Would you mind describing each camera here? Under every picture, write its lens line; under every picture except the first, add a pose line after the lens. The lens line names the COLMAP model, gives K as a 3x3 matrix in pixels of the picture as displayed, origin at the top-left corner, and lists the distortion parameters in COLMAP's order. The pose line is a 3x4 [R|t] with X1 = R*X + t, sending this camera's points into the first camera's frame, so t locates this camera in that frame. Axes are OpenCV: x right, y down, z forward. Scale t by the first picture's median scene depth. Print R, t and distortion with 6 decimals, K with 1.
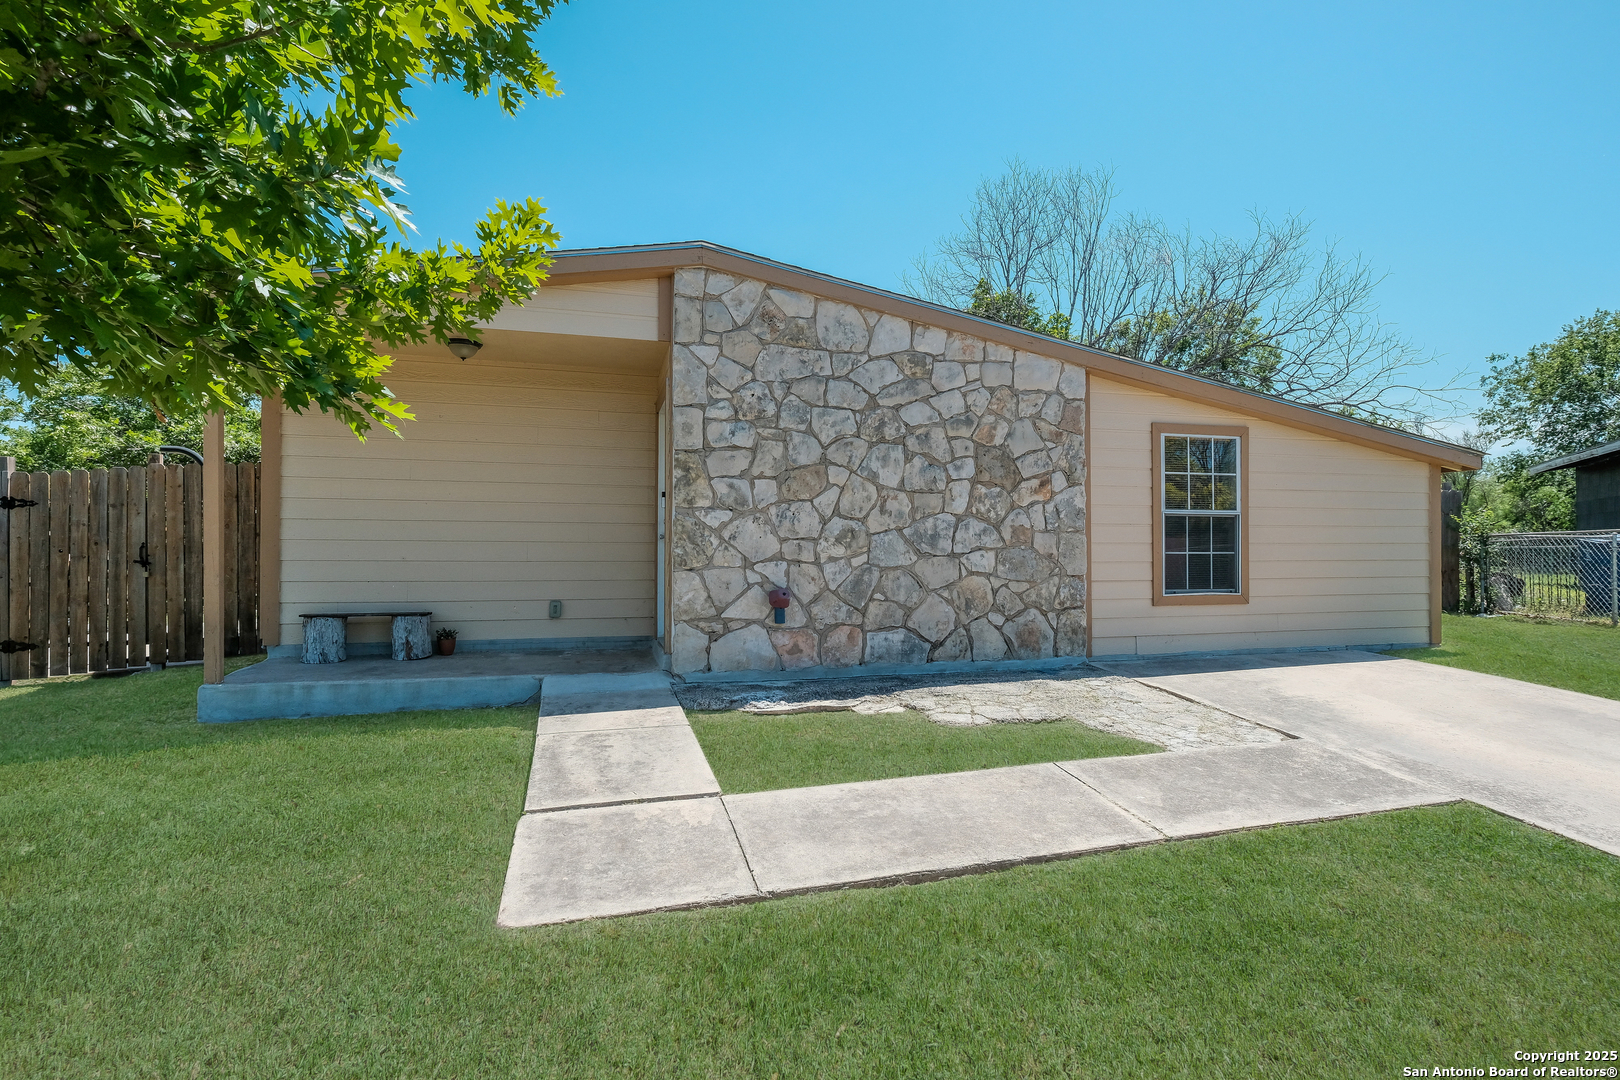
lens RADIAL K [[803.1, 0, 810.0], [0, 803.1, 540.0], [0, 0, 1]] dist [-0.003611, 0.000115]
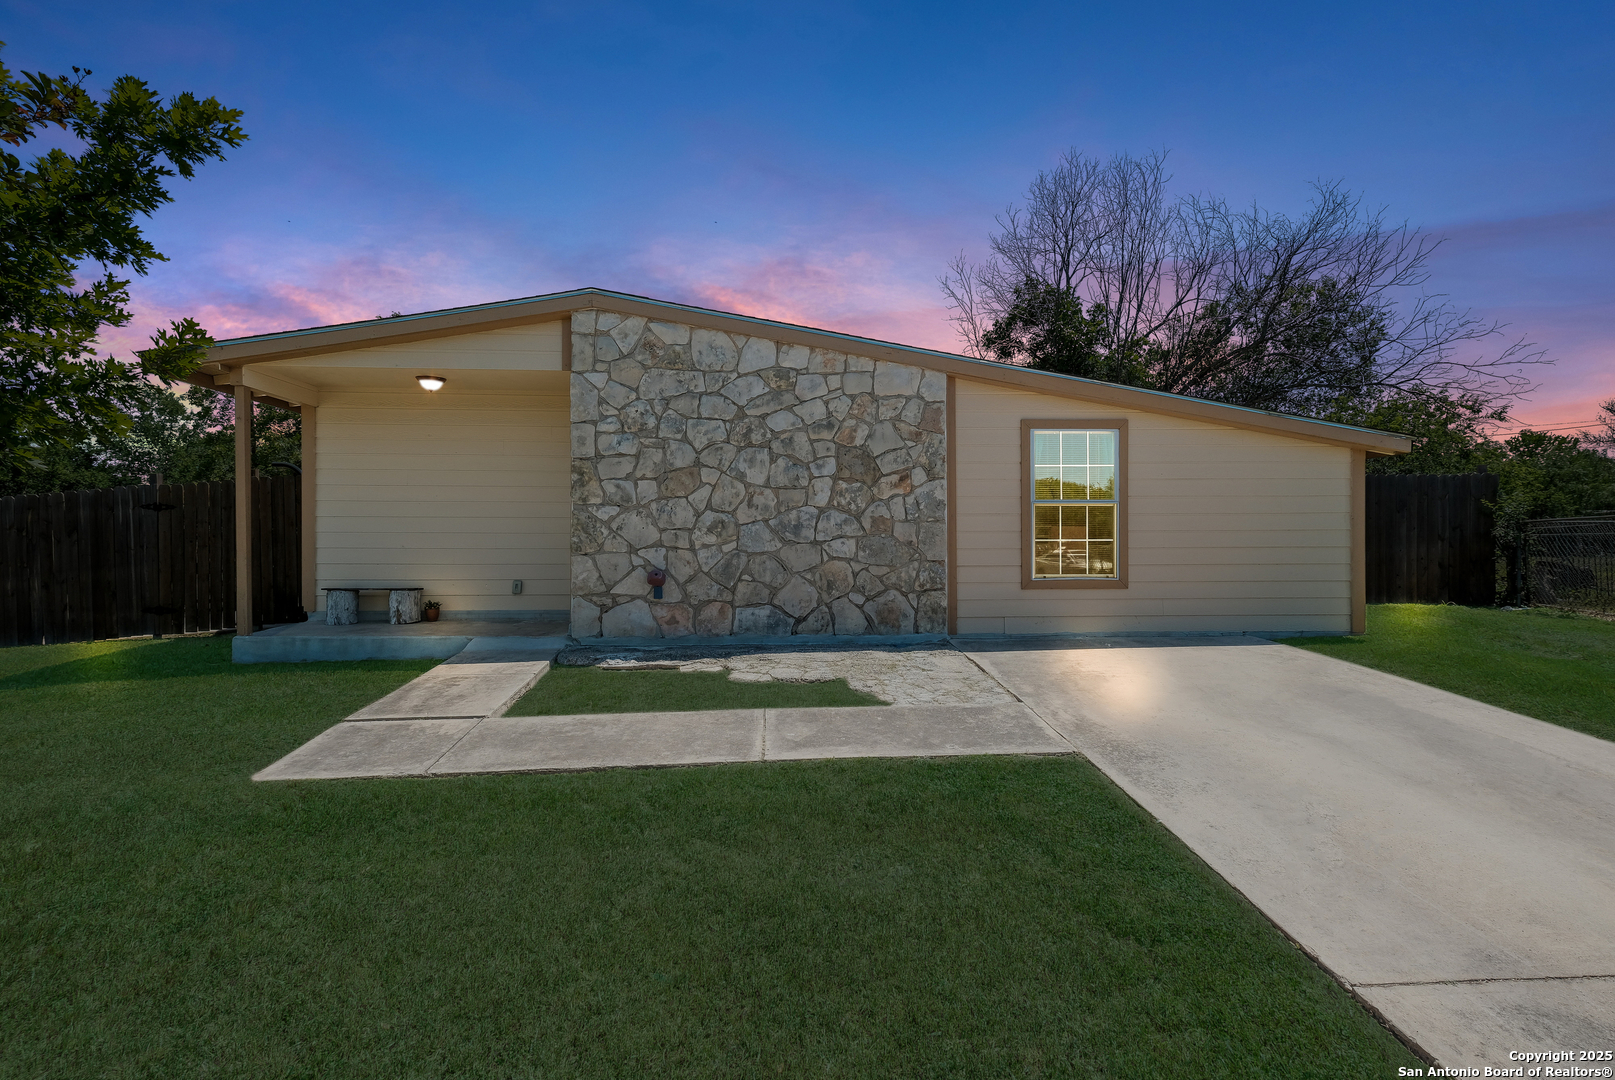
lens RADIAL K [[783.0, 0, 807.5], [0, 783.0, 540.0], [0, 0, 1]] dist [0.003138, 0.000305]
pose [[0.977574, -0.003839, -0.210558, 0.412577], [0.005595, 0.999954, 0.007743, 0.006736], [0.210518, -0.008748, 0.977551, -0.102800]]
